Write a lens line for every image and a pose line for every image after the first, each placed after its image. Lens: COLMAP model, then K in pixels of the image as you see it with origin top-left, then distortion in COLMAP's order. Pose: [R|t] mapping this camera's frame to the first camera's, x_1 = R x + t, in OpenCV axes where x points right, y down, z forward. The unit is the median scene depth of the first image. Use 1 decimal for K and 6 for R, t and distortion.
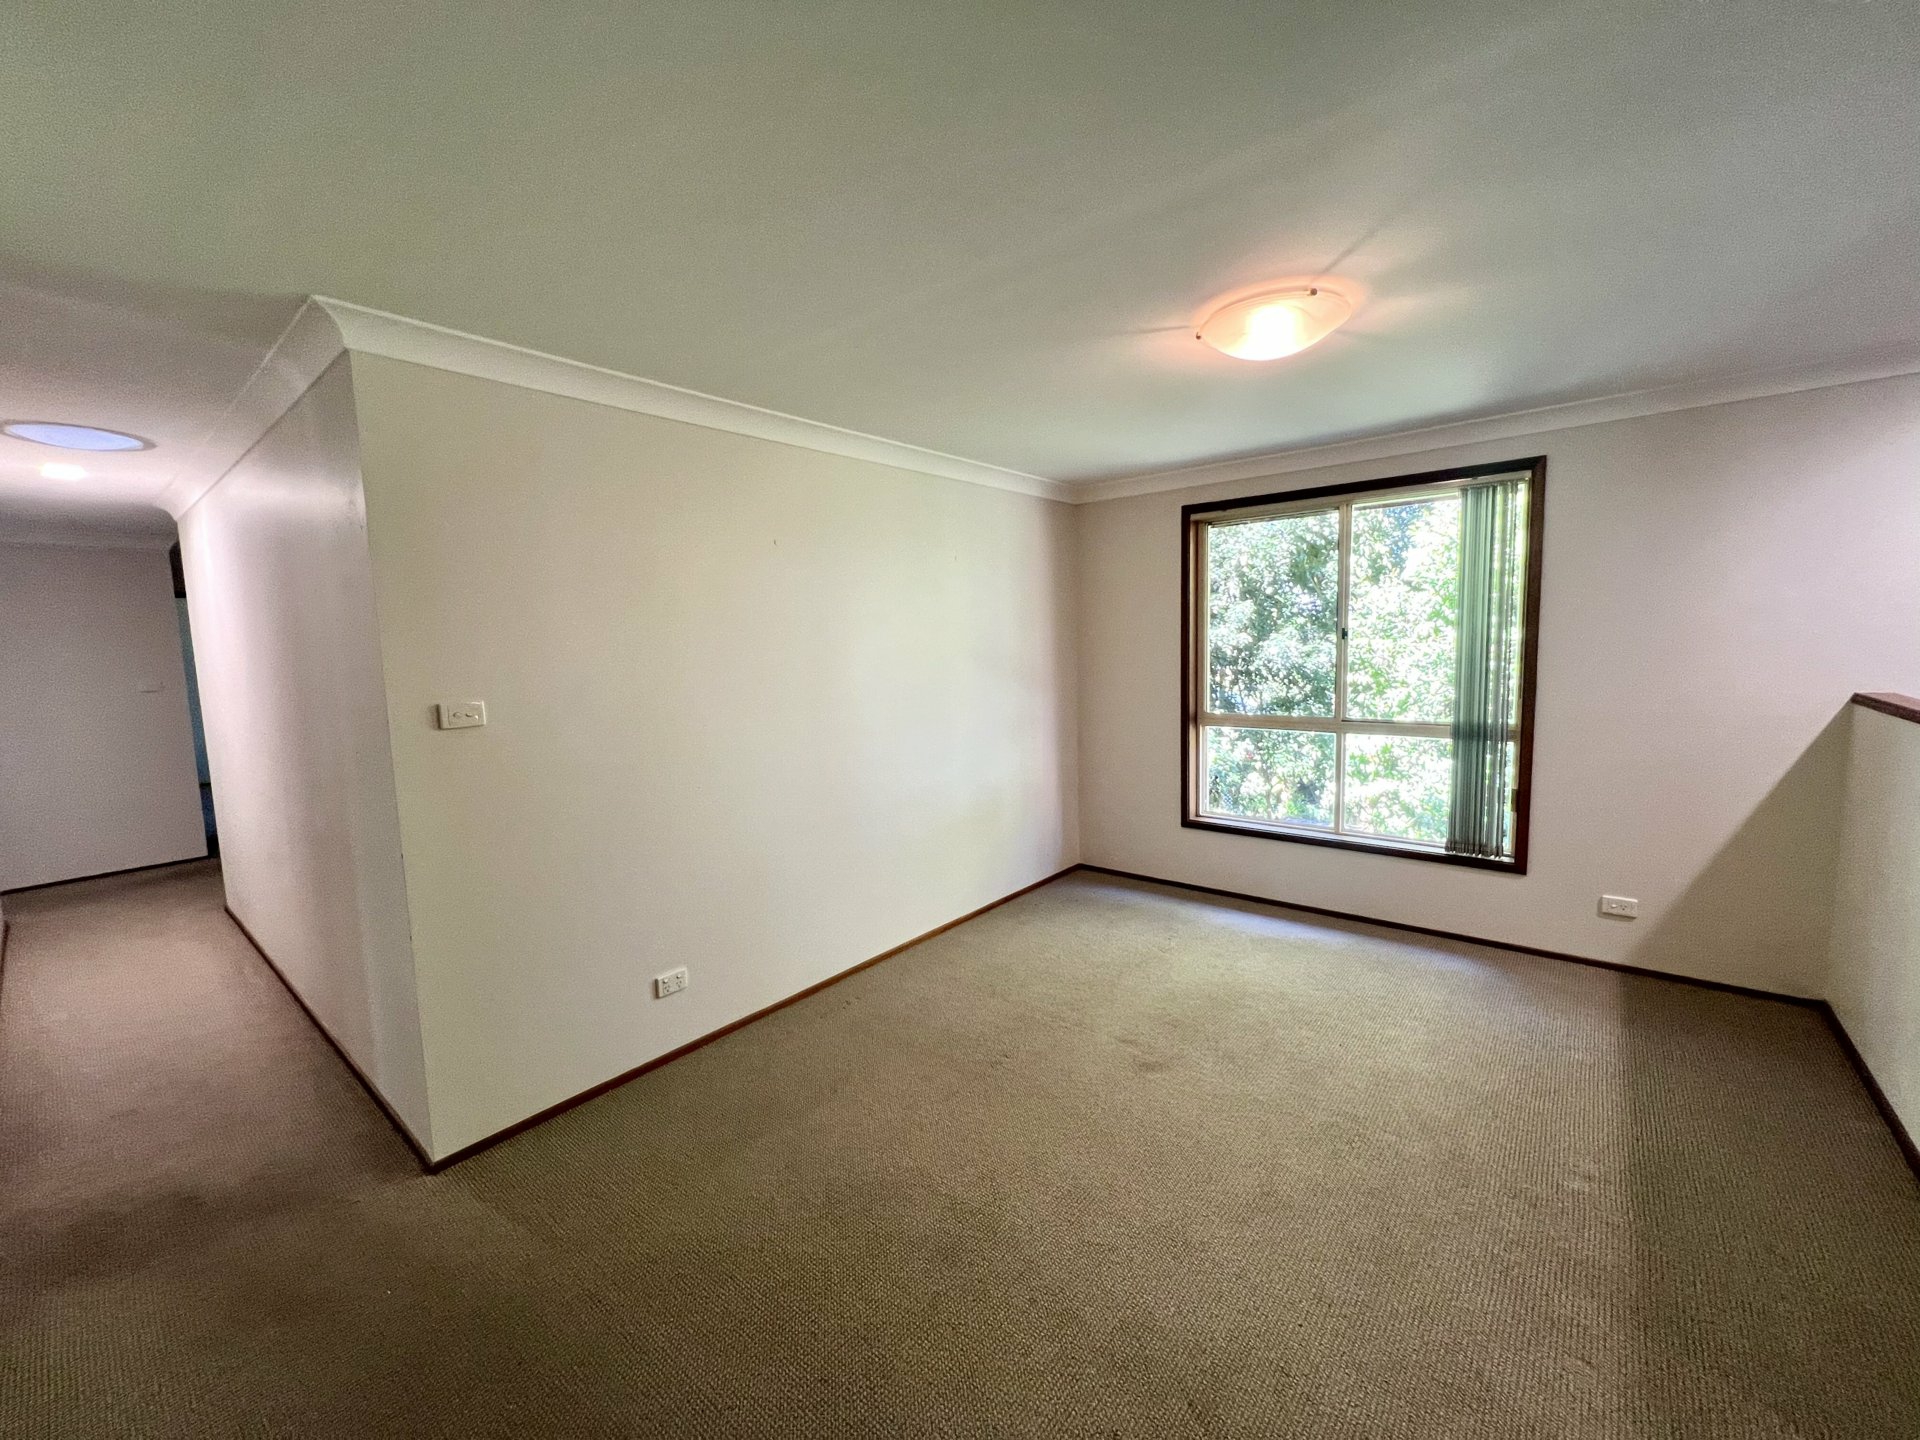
lens RADIAL K [[774.5, 0, 963.8], [0, 774.5, 711.1], [0, 0, 1]] dist [0.000396, 0.000042]
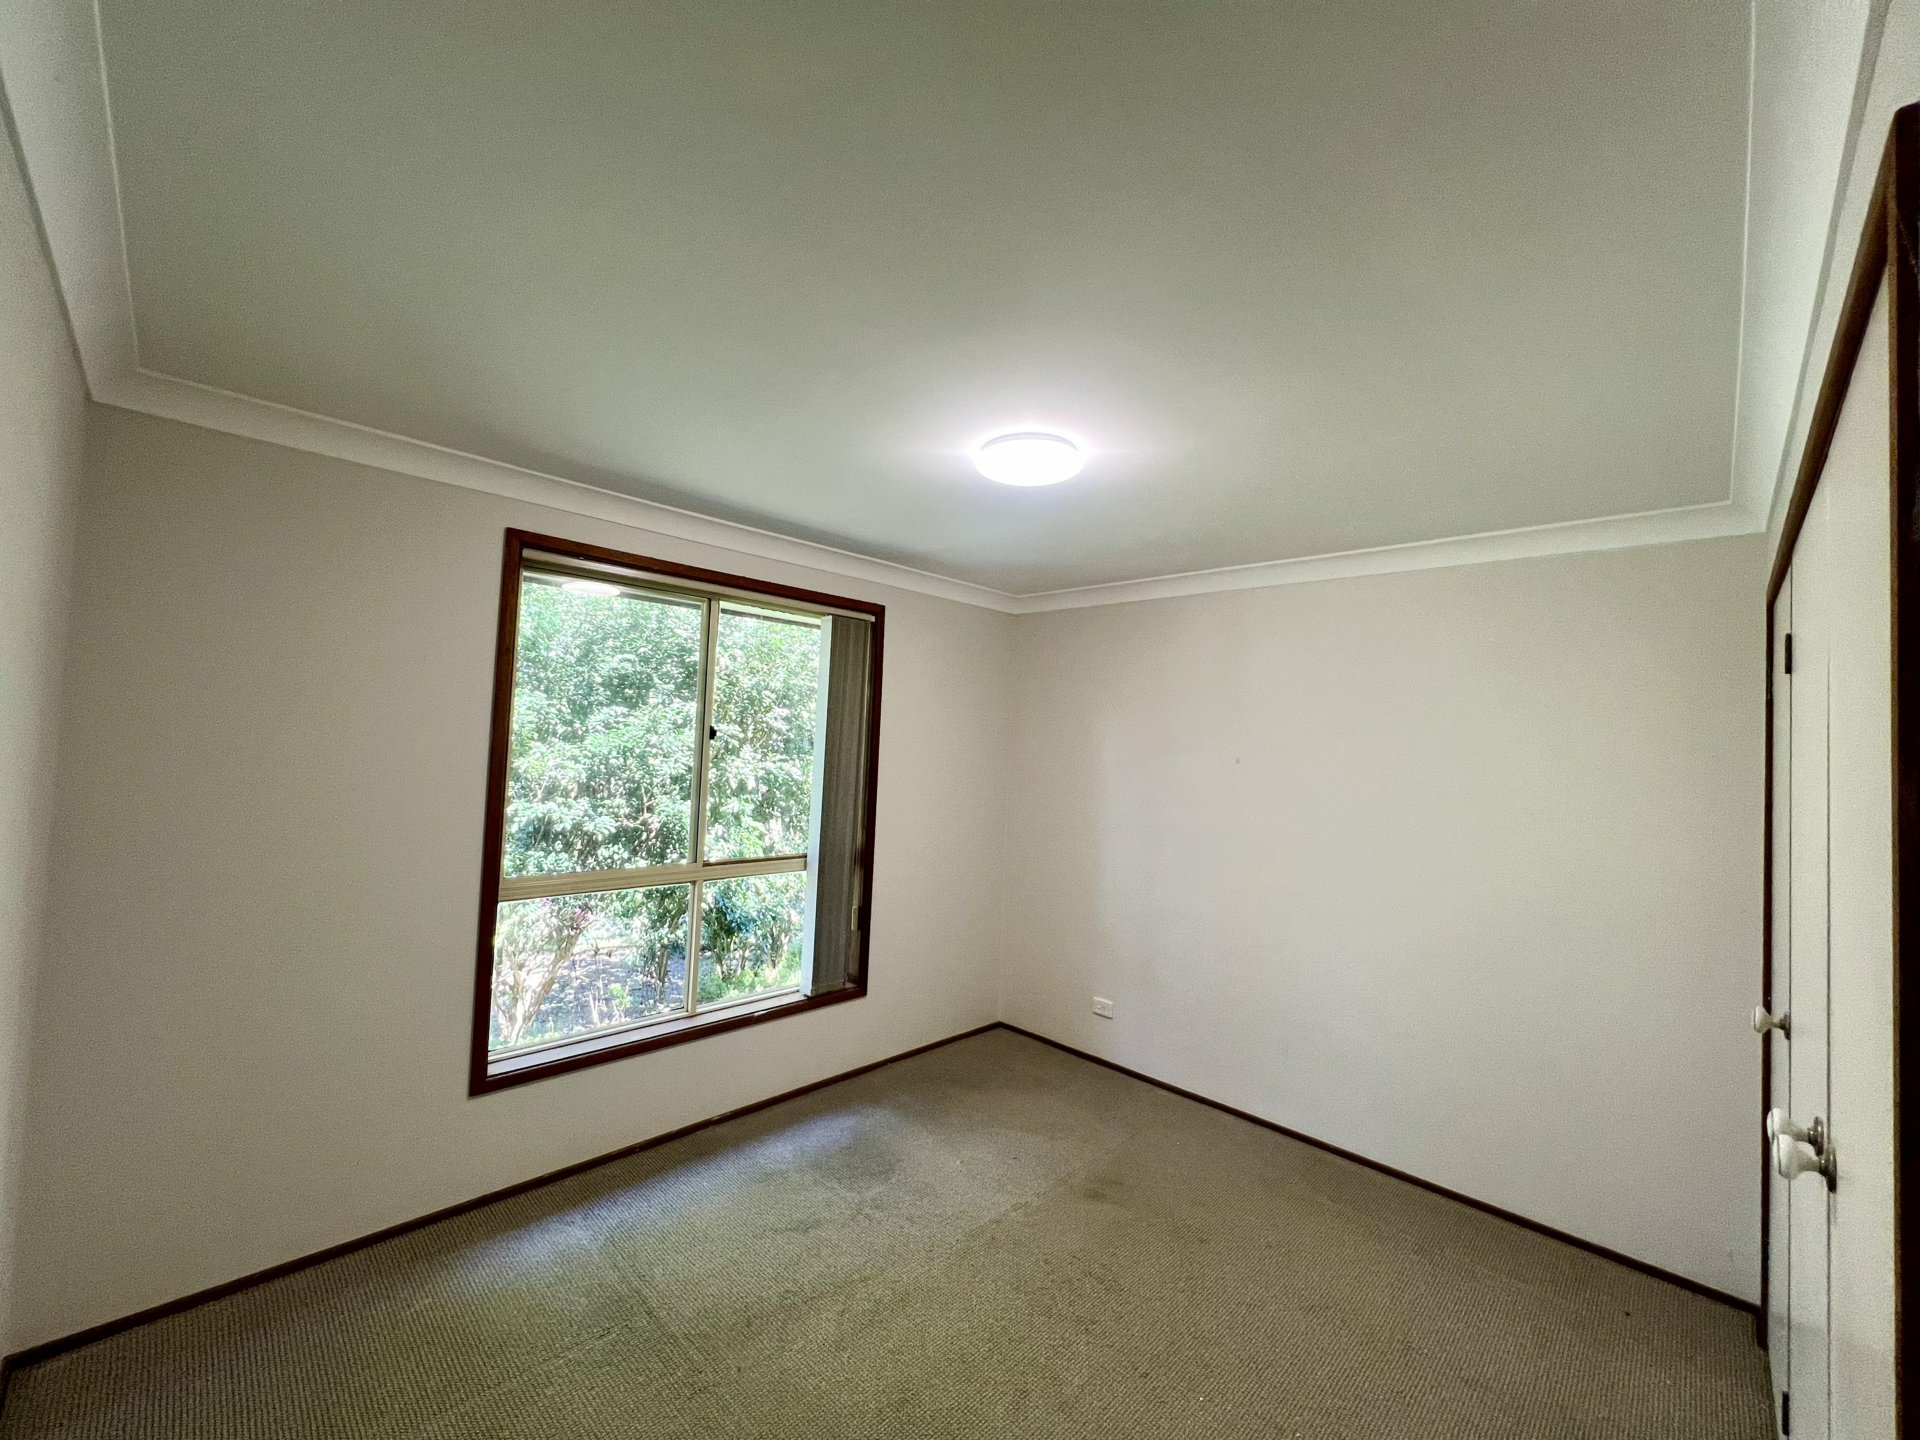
lens RADIAL K [[758.8, 0, 950.7], [0, 758.8, 719.5], [0, 0, 1]] dist [0.001347, -0.000037]
pose [[0.070029, 0.134415, 0.988448, -0.318715], [0.114242, 0.983280, -0.141806, 0.008462], [-0.990982, 0.122853, 0.053503, 0.782829]]
